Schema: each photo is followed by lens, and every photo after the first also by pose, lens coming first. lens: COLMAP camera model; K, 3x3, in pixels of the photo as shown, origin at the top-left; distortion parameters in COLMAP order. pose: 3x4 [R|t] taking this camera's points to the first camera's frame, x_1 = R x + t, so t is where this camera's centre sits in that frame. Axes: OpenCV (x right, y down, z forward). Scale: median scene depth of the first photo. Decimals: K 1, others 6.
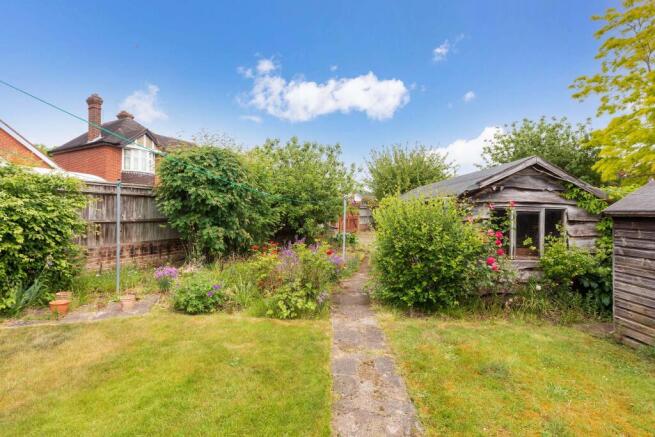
lens RADIAL K [[299.2, 0, 327.4], [0, 299.2, 212.1], [0, 0, 1]] dist [0.001381, 0.000392]
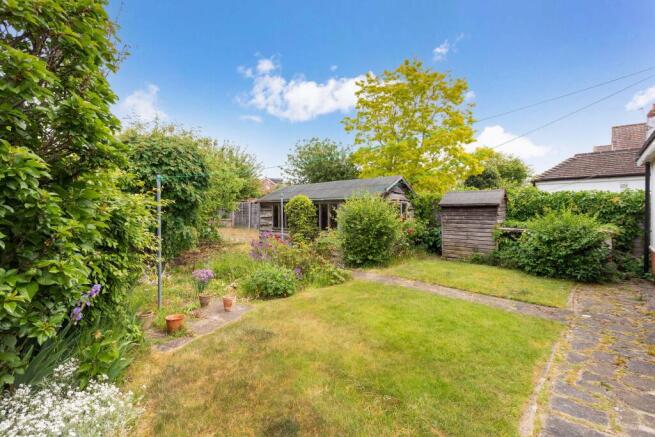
lens RADIAL K [[299.2, 0, 327.4], [0, 299.2, 212.1], [0, 0, 1]] dist [0.001381, 0.000392]
pose [[0.678197, -0.032750, 0.734150, -0.997077], [0.018671, 0.999452, 0.027338, -0.016587], [-0.734643, -0.004833, 0.678437, 0.066839]]
